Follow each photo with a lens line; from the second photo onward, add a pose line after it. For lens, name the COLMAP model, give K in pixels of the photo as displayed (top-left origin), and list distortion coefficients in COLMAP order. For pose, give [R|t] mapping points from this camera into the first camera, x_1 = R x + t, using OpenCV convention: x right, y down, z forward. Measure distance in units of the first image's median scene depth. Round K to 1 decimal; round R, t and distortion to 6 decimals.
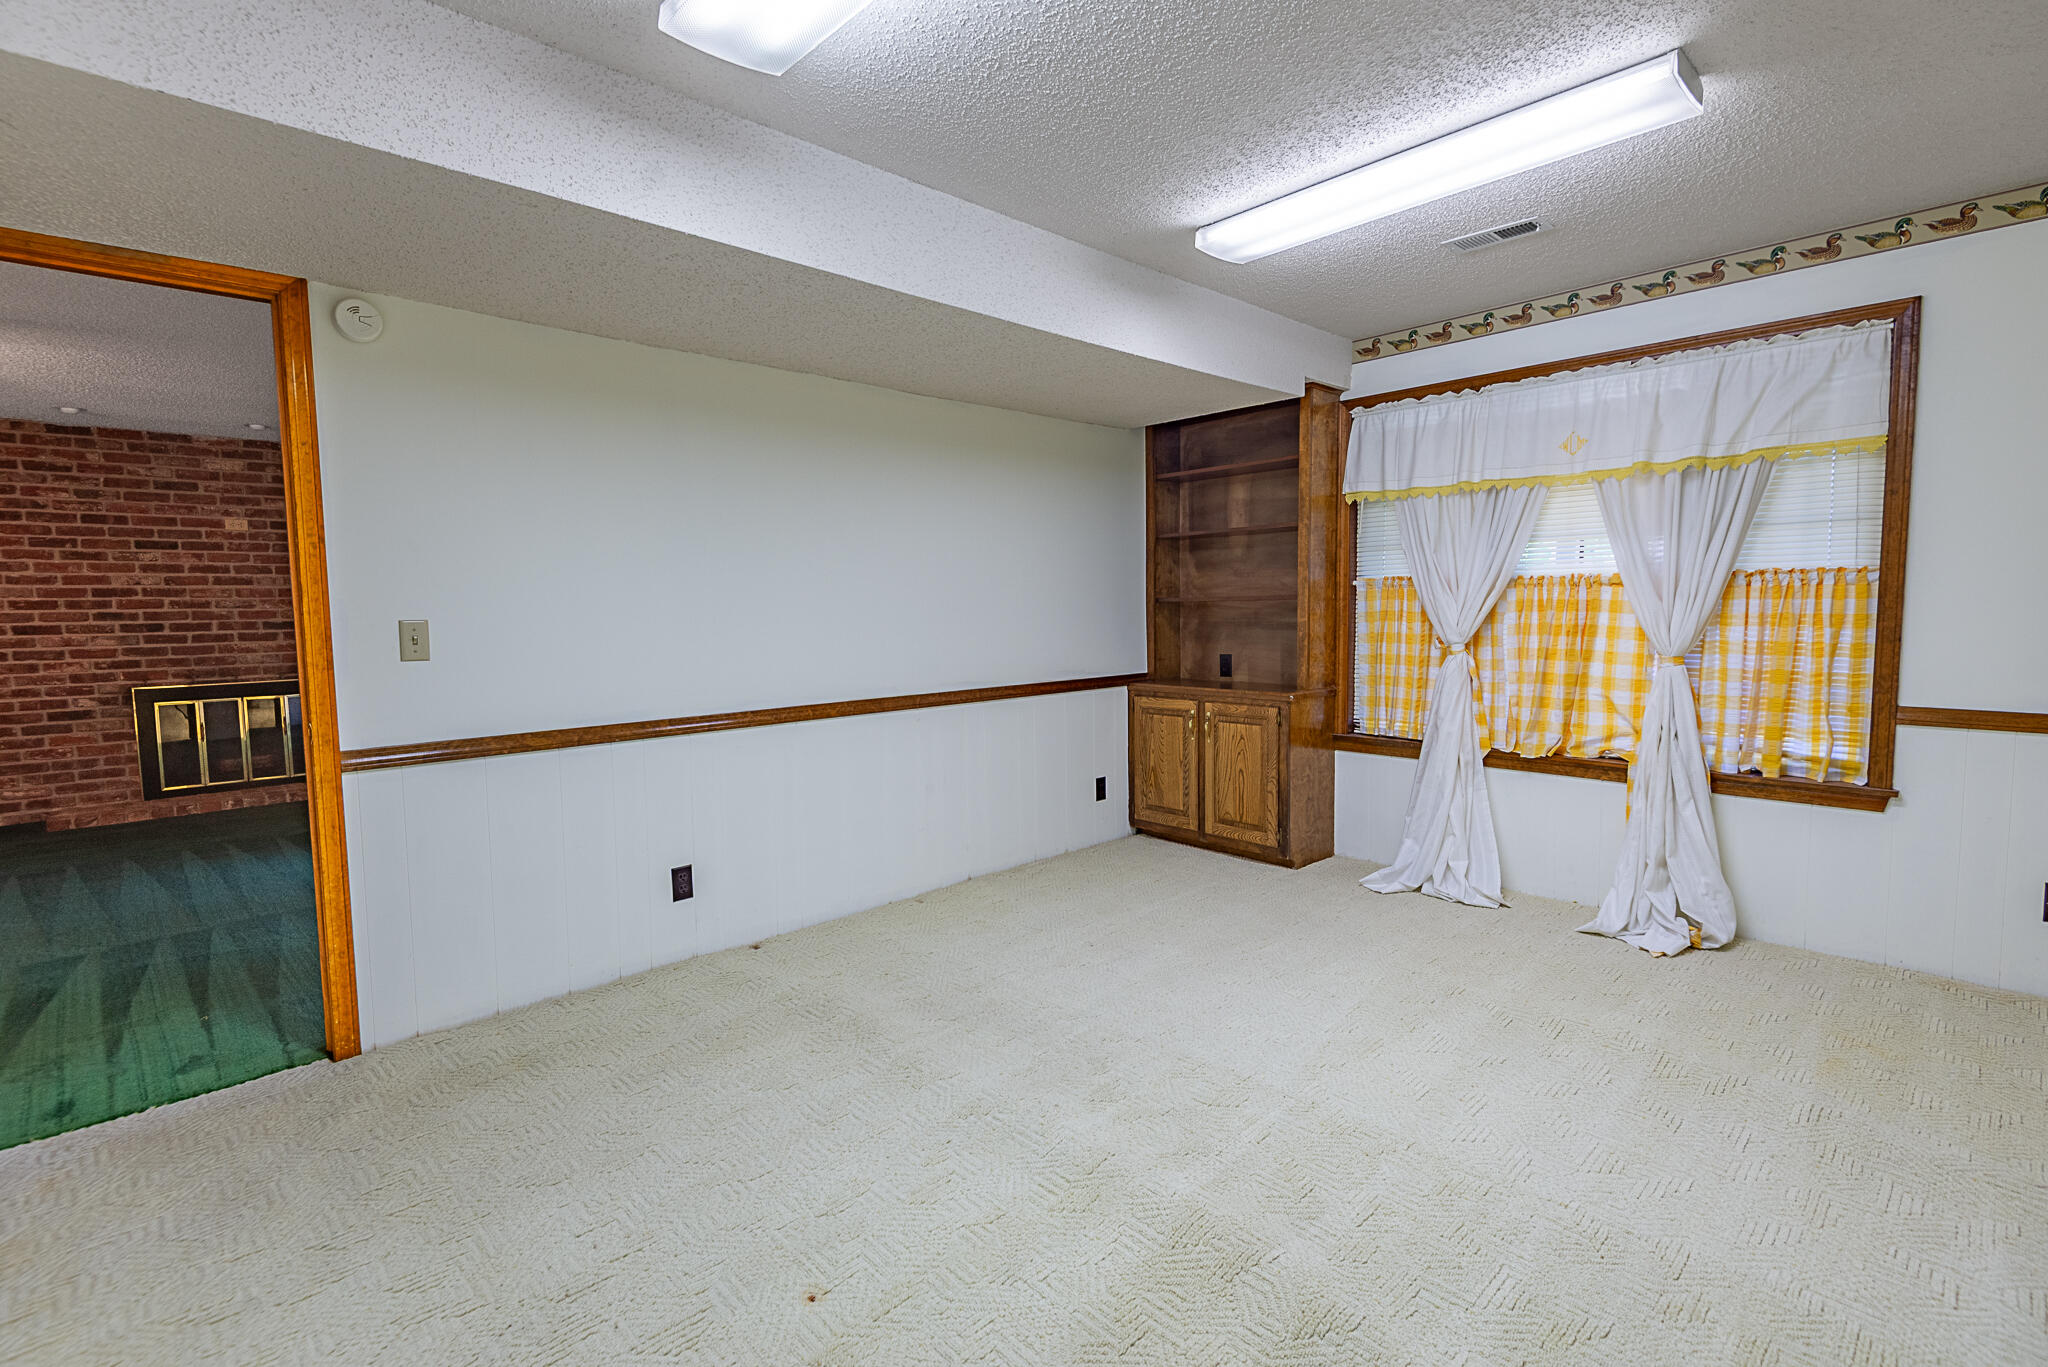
lens RADIAL K [[938.7, 0, 1028.5], [0, 938.7, 673.6], [0, 0, 1]] dist [0.028645, -0.016552]
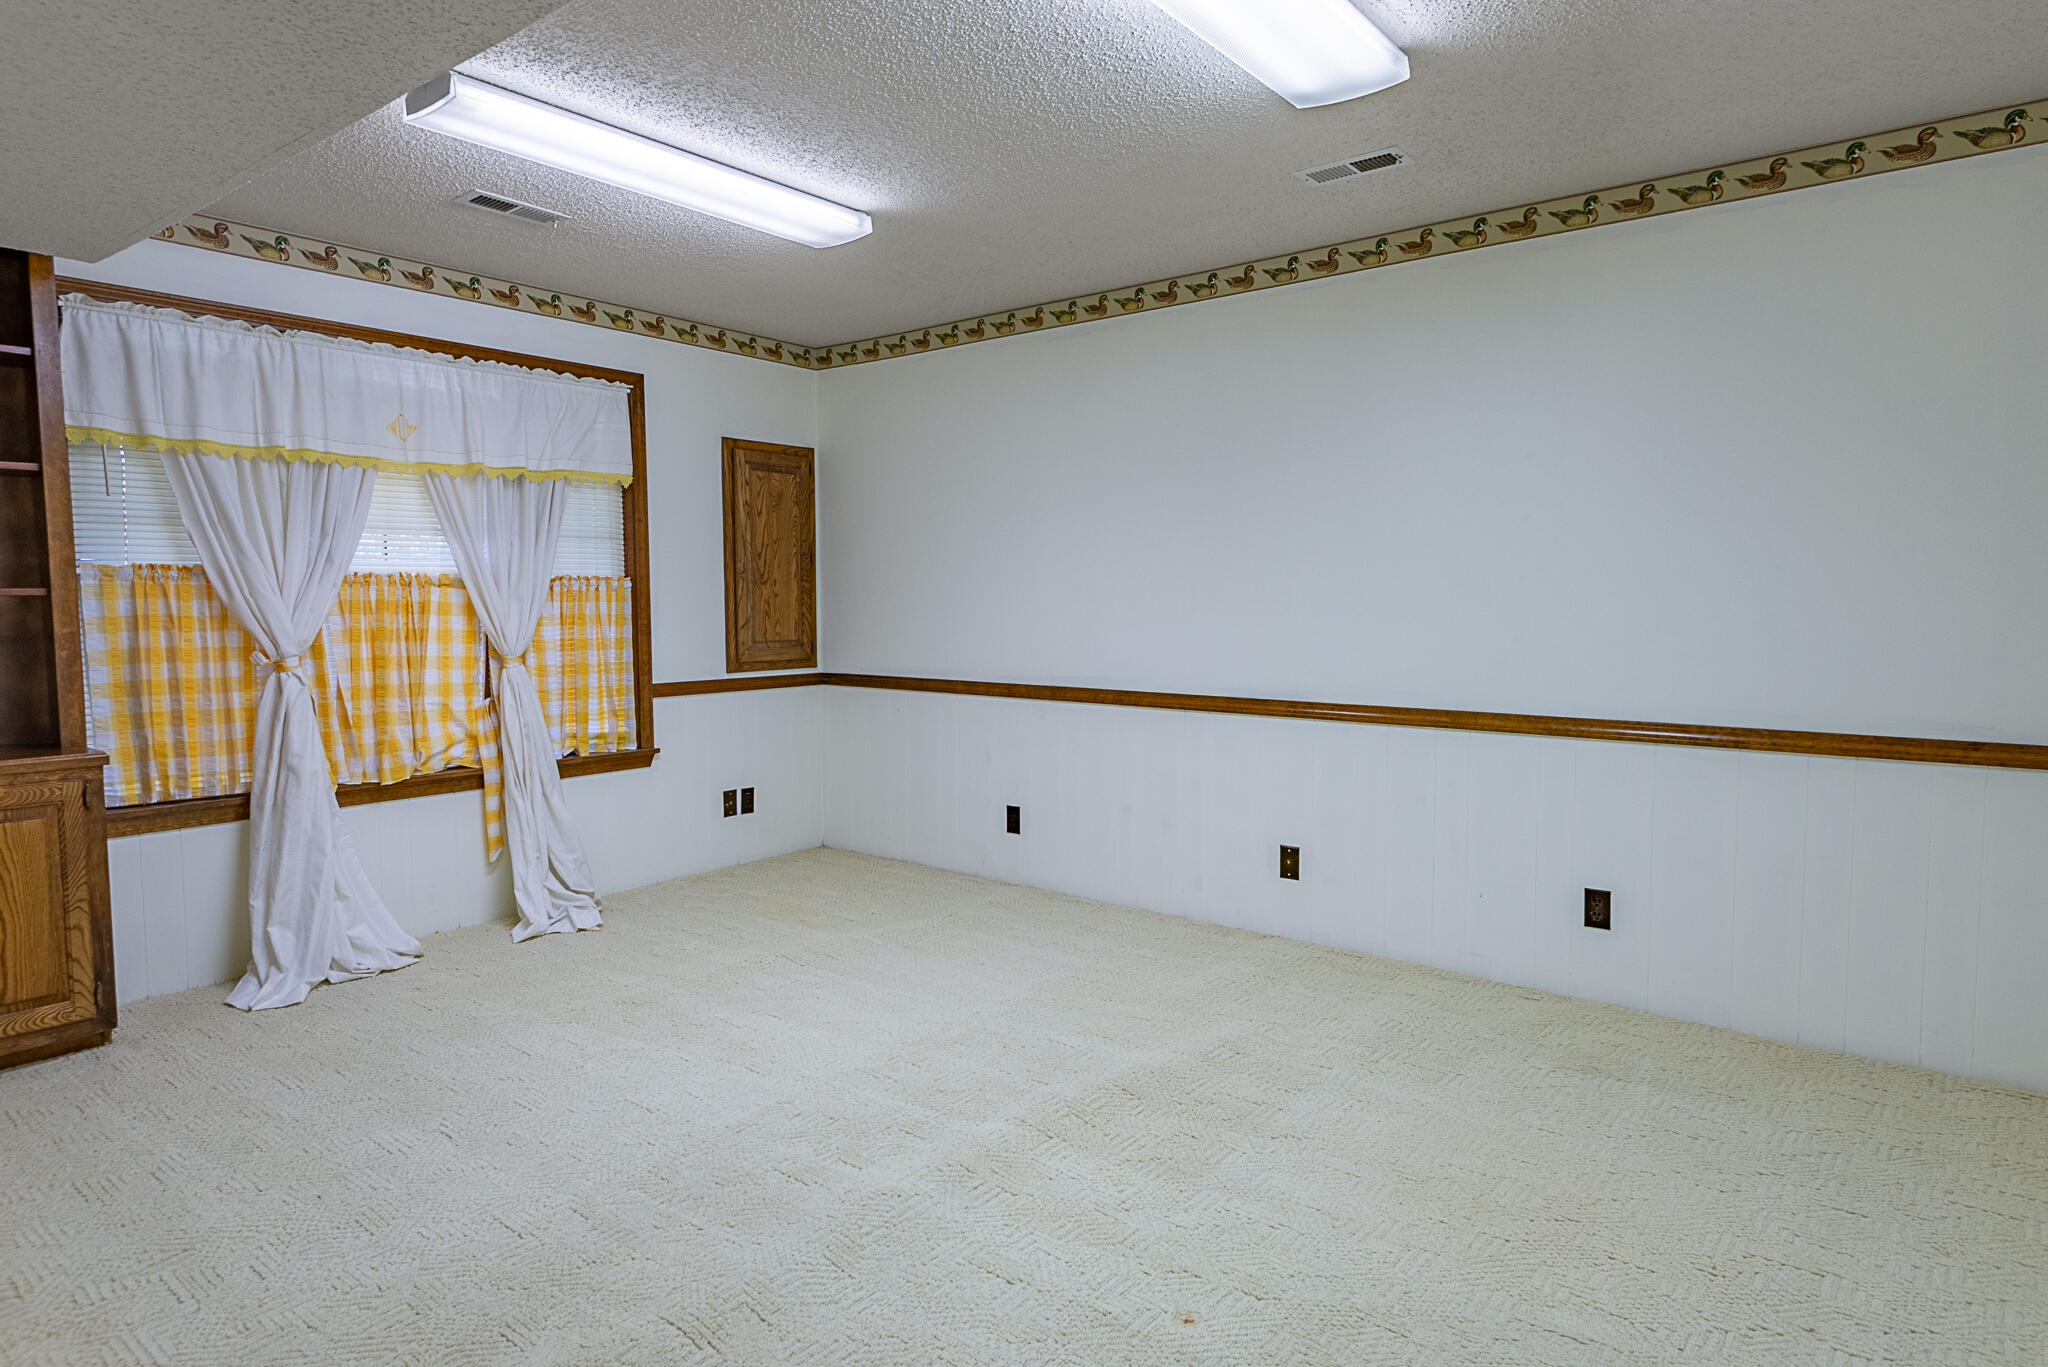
lens RADIAL K [[1184.3, 0, 1026.0], [0, 1184.3, 675.4], [0, 0, 1]] dist [-0.001421, -0.000032]
pose [[-0.153437, -0.050481, 0.986868, -0.651433], [0.078836, 0.994885, 0.063149, -0.033872], [-0.985009, 0.087490, -0.148672, 0.618091]]
